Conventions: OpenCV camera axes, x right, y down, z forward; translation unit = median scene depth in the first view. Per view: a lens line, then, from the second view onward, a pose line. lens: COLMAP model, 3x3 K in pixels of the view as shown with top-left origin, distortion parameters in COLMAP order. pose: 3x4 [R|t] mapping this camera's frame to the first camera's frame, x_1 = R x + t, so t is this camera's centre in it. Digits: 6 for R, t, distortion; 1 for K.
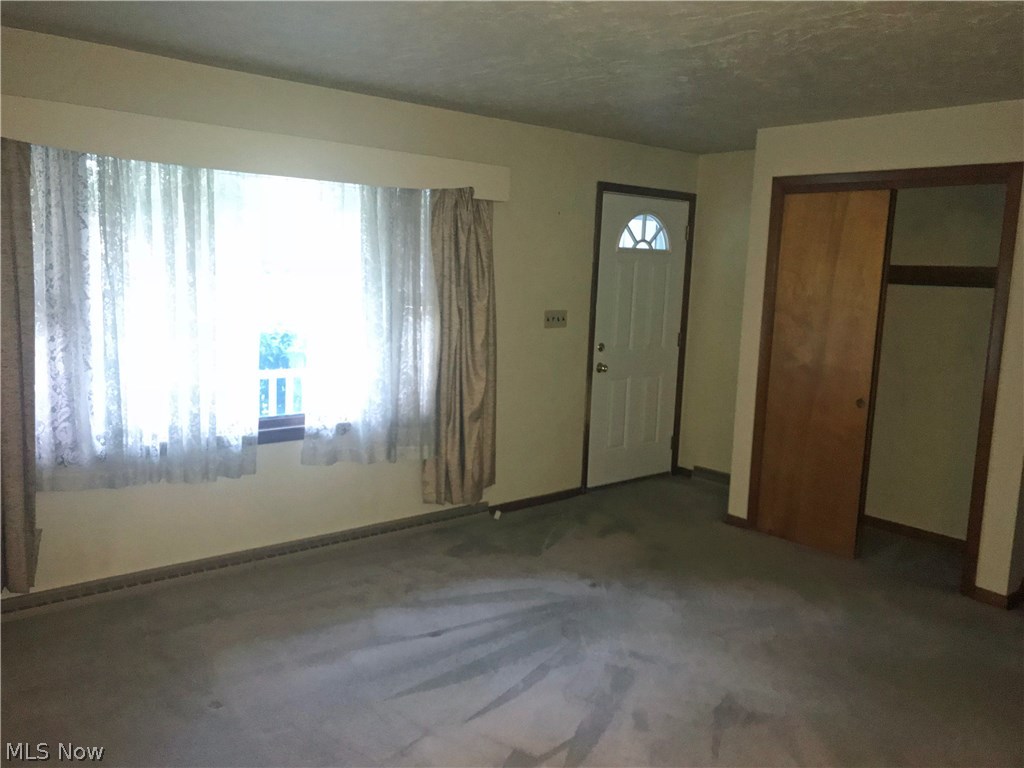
lens RADIAL K [[836.2, 0, 504.6], [0, 836.2, 382.5], [0, 0, 1]] dist [0.052707, -0.060485]
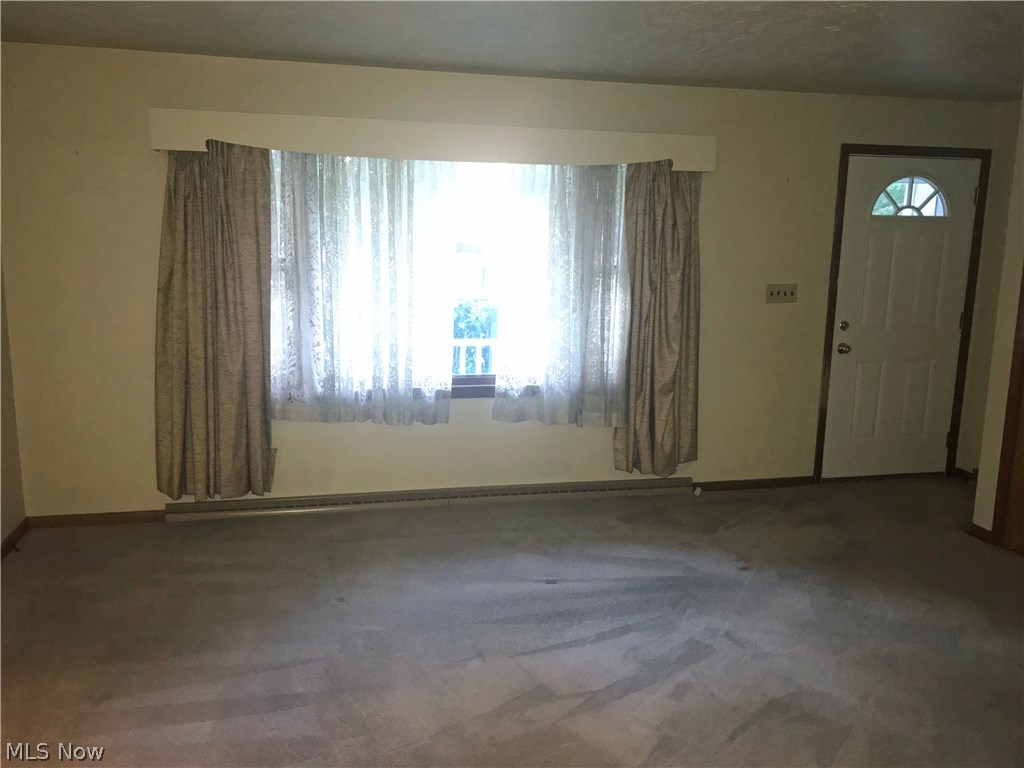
lens RADIAL K [[836.2, 0, 506.0], [0, 836.2, 381.6], [0, 0, 1]] dist [0.052707, -0.060485]
pose [[0.885154, 0.058137, -0.461653, 0.265920], [-0.049644, 0.998300, 0.030533, 0.010793], [0.462643, -0.004108, 0.886535, 0.018435]]
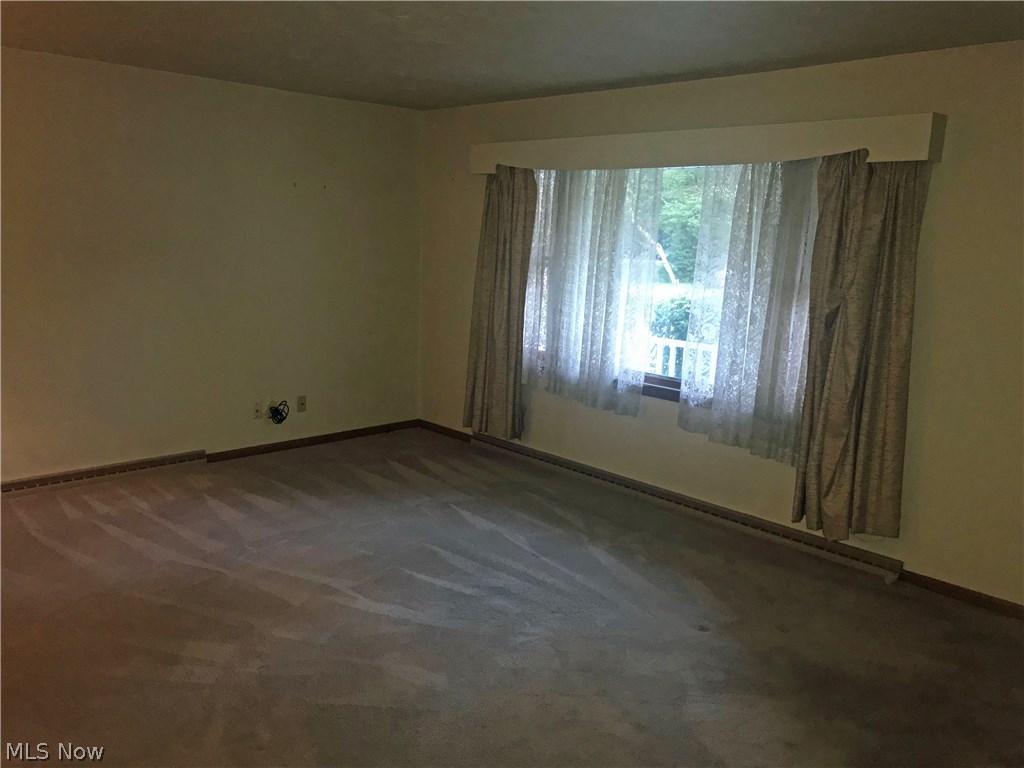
lens RADIAL K [[836.2, 0, 507.0], [0, 836.2, 385.8], [0, 0, 1]] dist [0.052707, -0.060485]
pose [[0.045593, 0.147996, -0.987936, 0.782236], [-0.177010, 0.974512, 0.137816, -0.061675], [0.983152, 0.168591, 0.070628, 0.641679]]
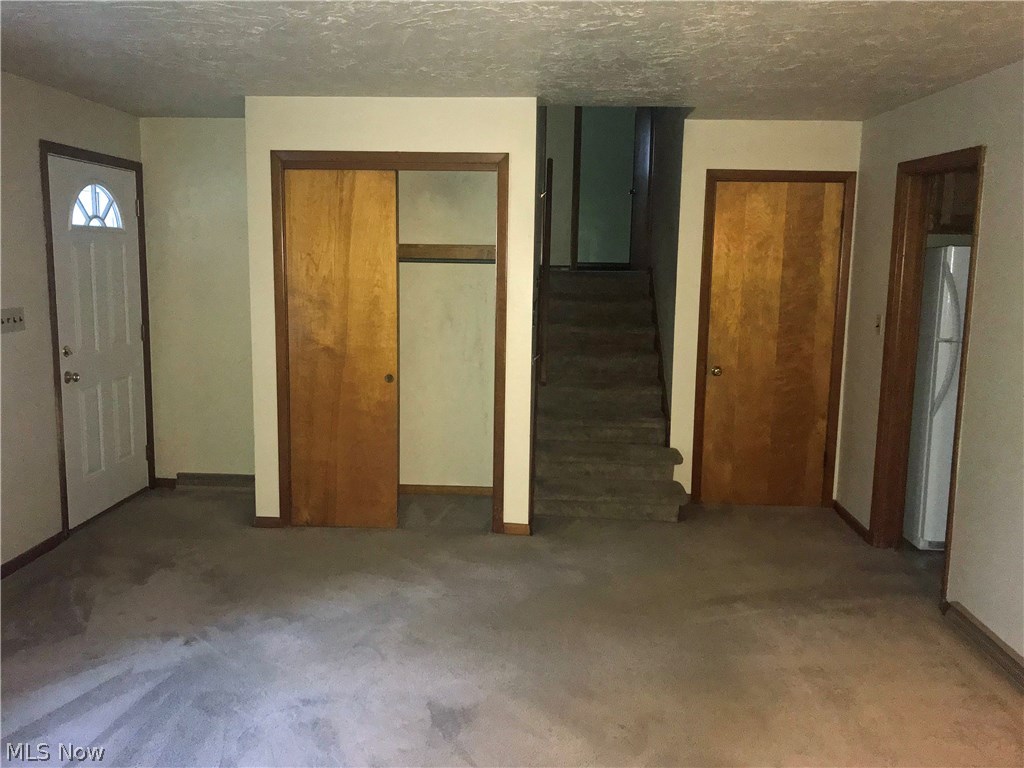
lens RADIAL K [[836.2, 0, 506.6], [0, 836.2, 378.4], [0, 0, 1]] dist [0.052707, -0.060485]
pose [[0.694193, -0.130922, 0.707782, -0.201785], [0.114576, 0.990880, 0.070913, -0.031562], [-0.710611, 0.031868, 0.702863, 0.177008]]
